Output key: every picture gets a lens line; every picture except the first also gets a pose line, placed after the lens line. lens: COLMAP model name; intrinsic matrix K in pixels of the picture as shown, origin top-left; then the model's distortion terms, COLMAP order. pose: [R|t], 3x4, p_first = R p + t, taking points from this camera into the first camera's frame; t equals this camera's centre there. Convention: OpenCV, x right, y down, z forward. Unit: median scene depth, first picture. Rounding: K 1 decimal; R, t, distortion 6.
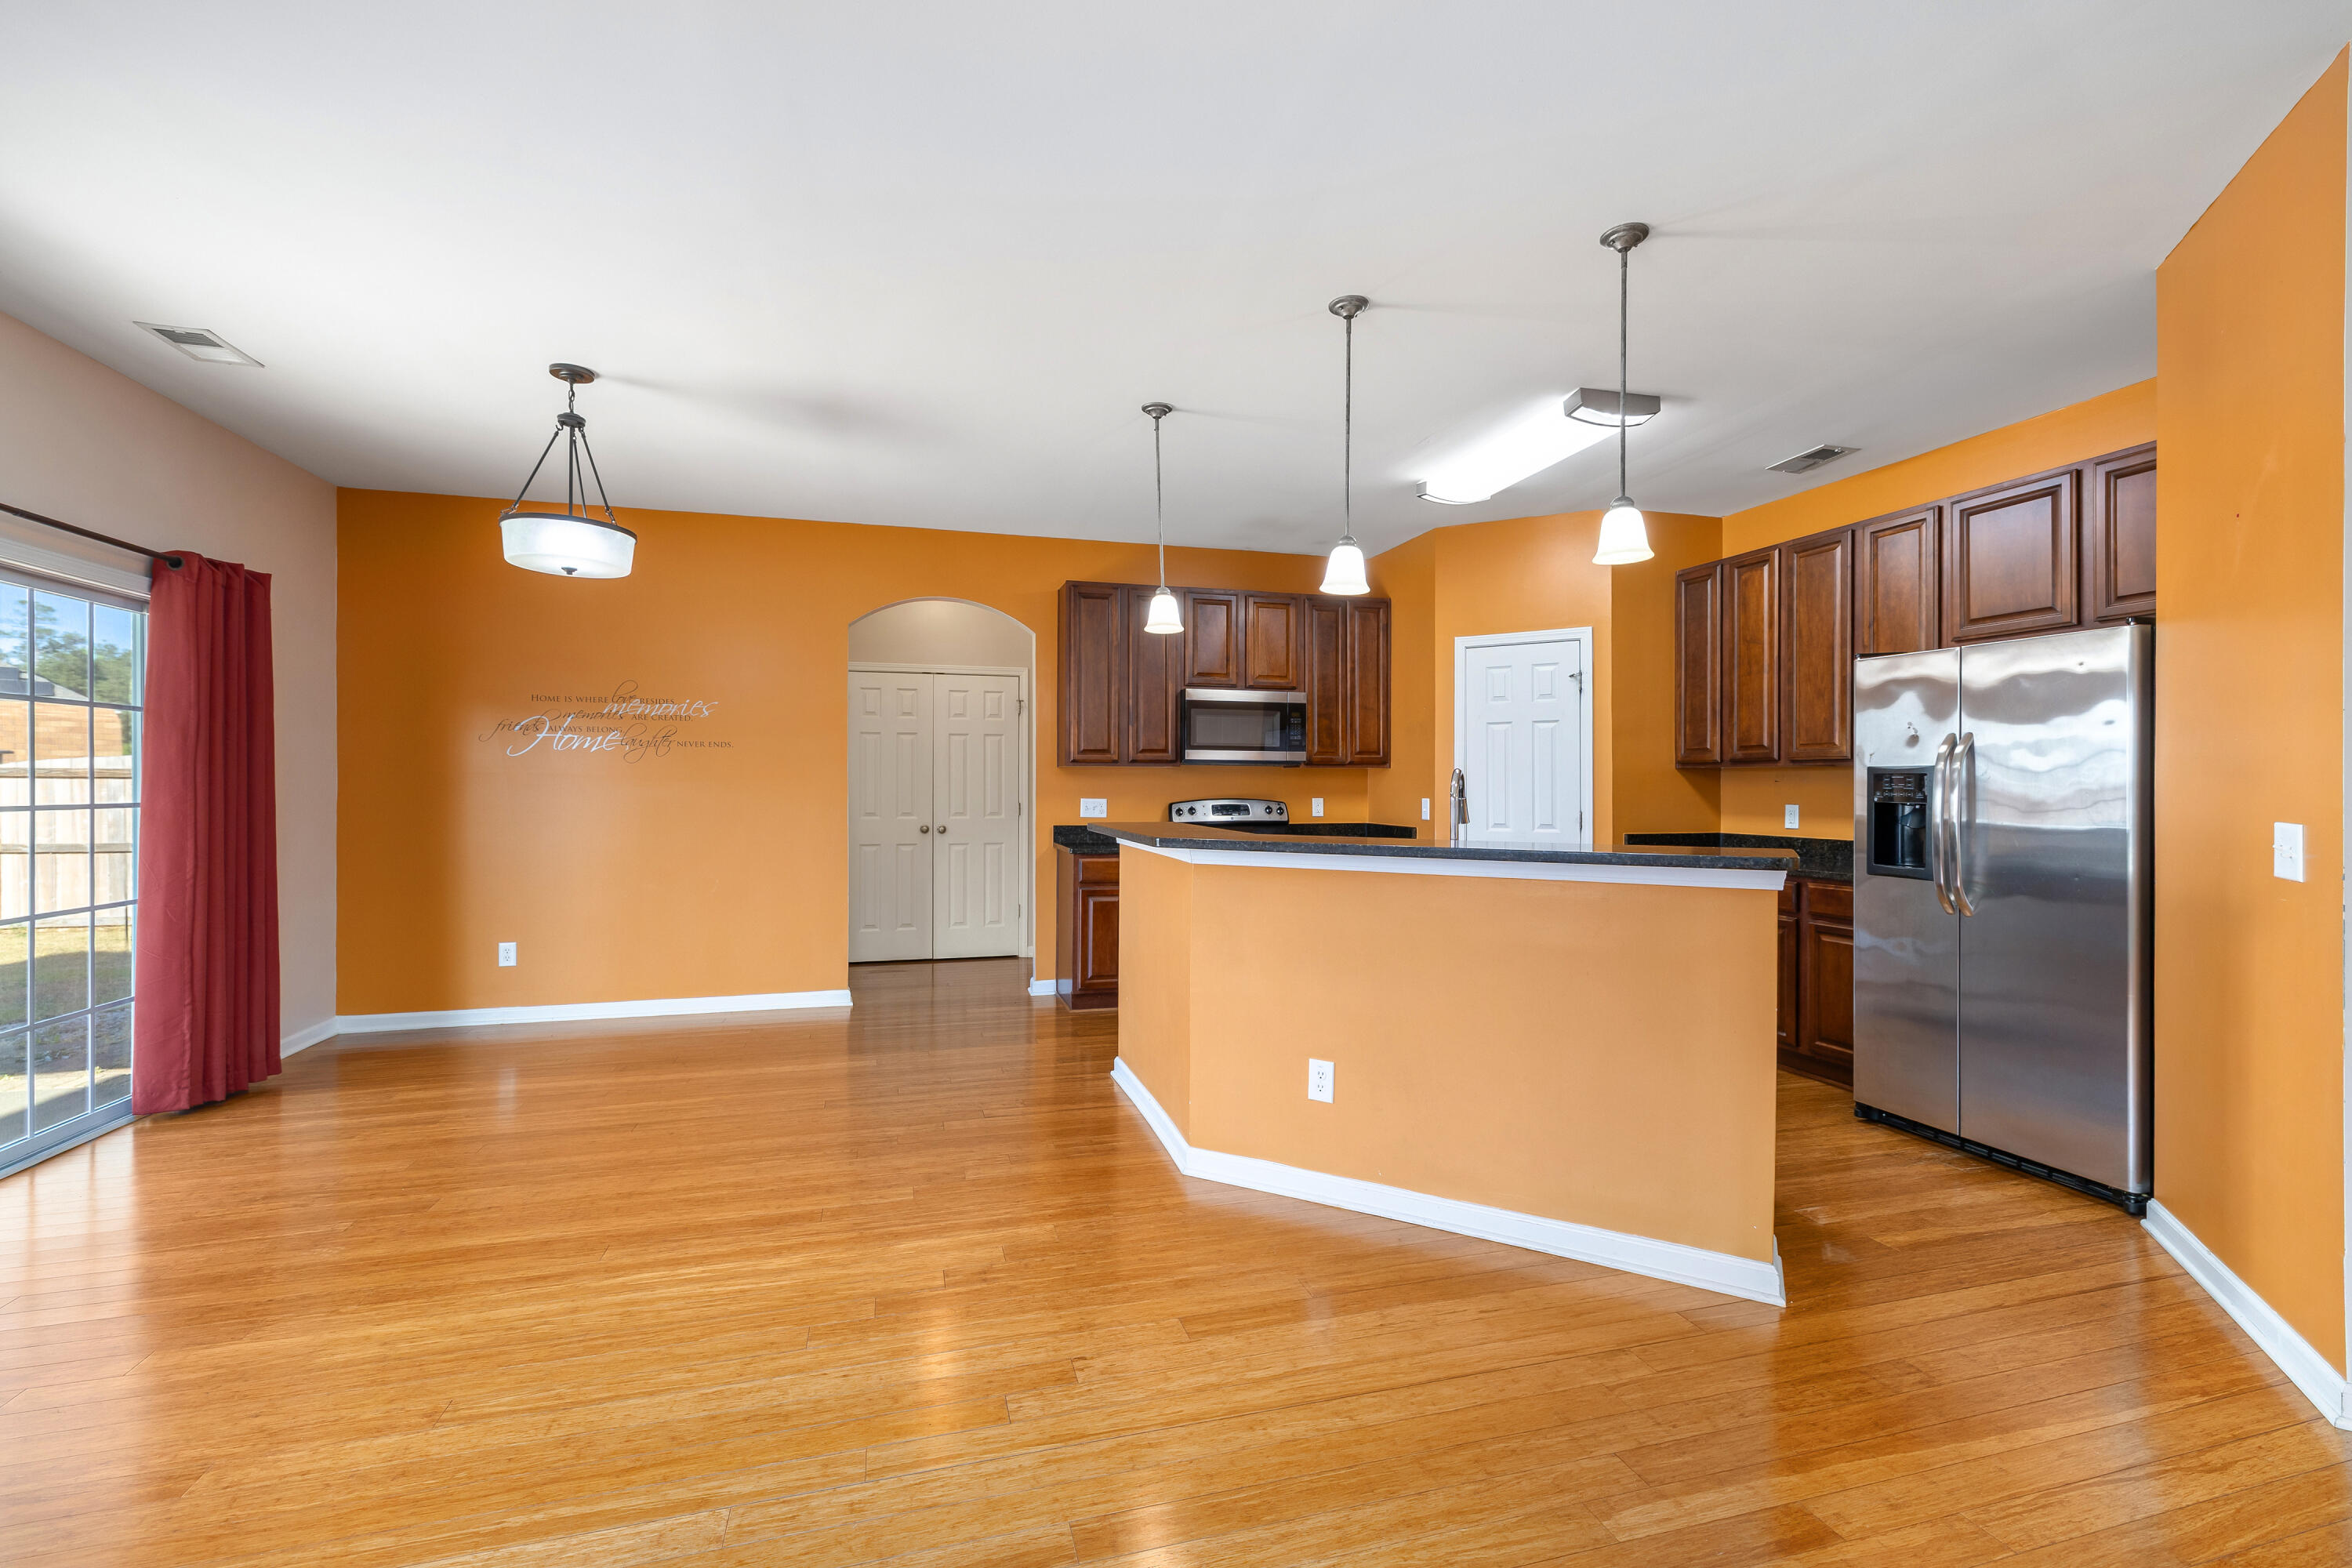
lens RADIAL K [[1006.2, 0, 1181.3], [0, 1006.2, 776.1], [0, 0, 1]] dist [-0.002008, 0.001196]
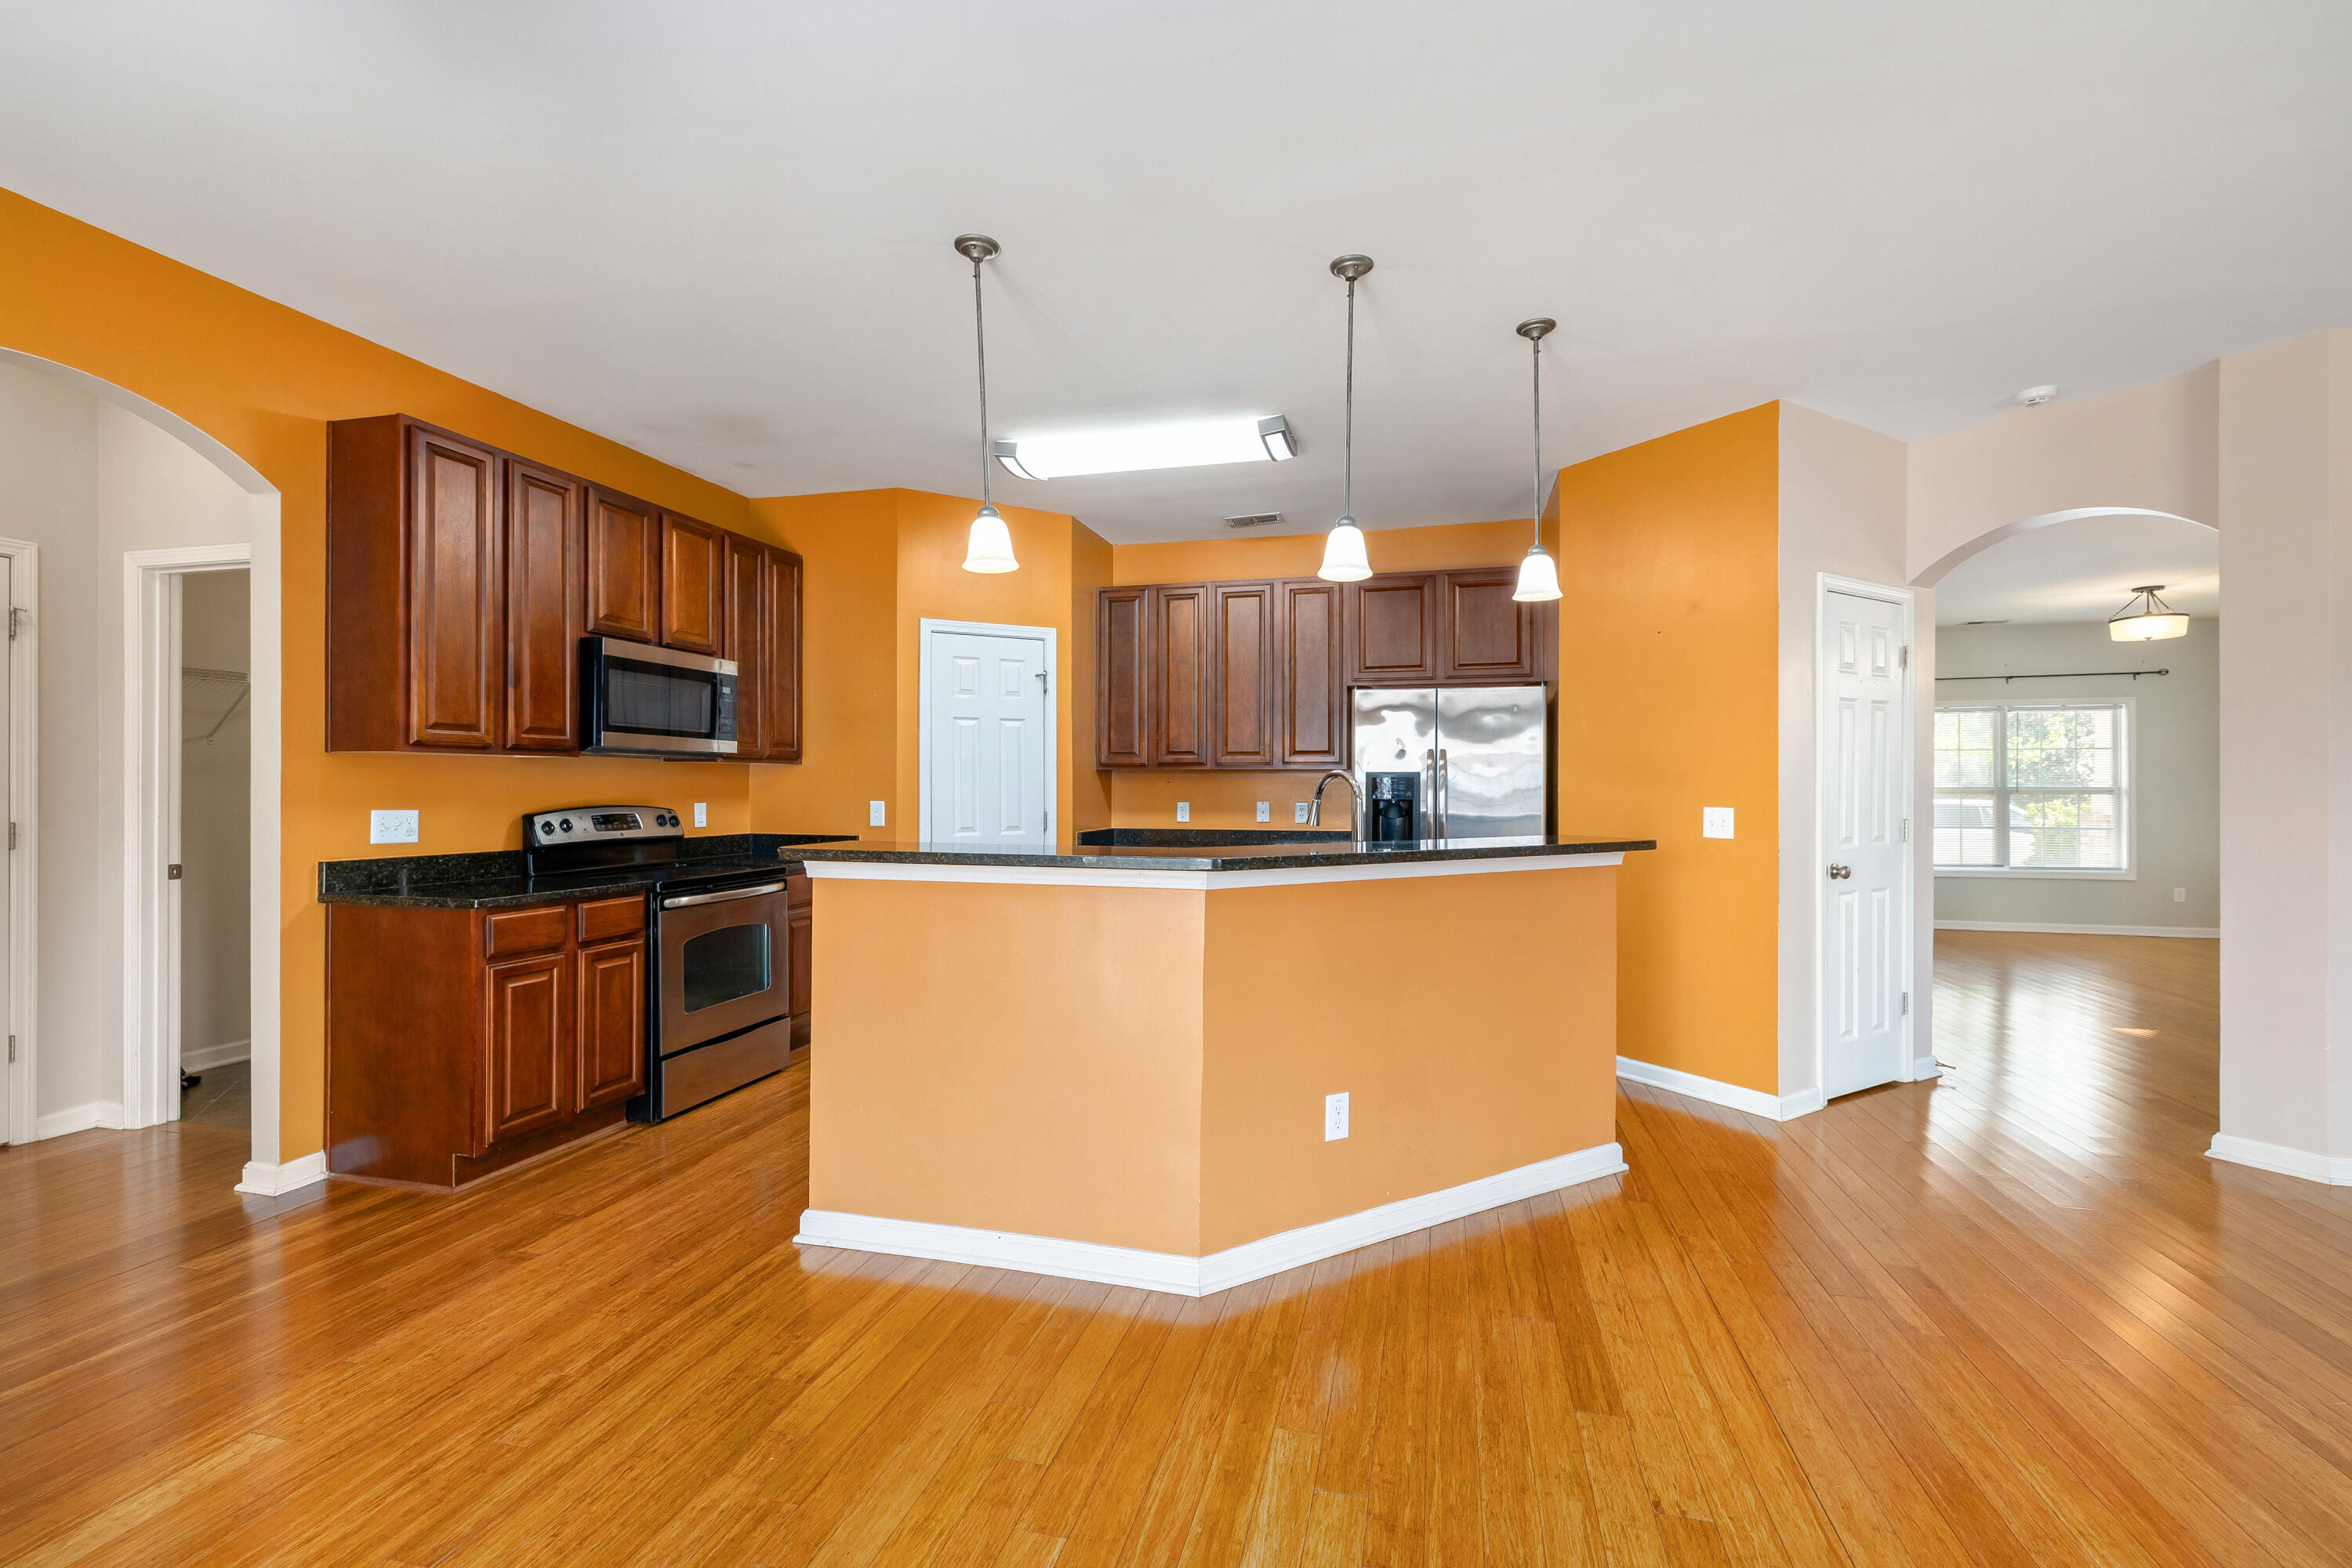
lens RADIAL K [[1006.2, 0, 1188.3], [0, 1006.2, 782.5], [0, 0, 1]] dist [-0.002008, 0.001196]
pose [[0.503047, 0.001896, 0.864257, -0.409589], [-0.008732, 0.999958, 0.002889, 0.001722], [-0.864215, -0.009000, 0.503043, 0.386140]]
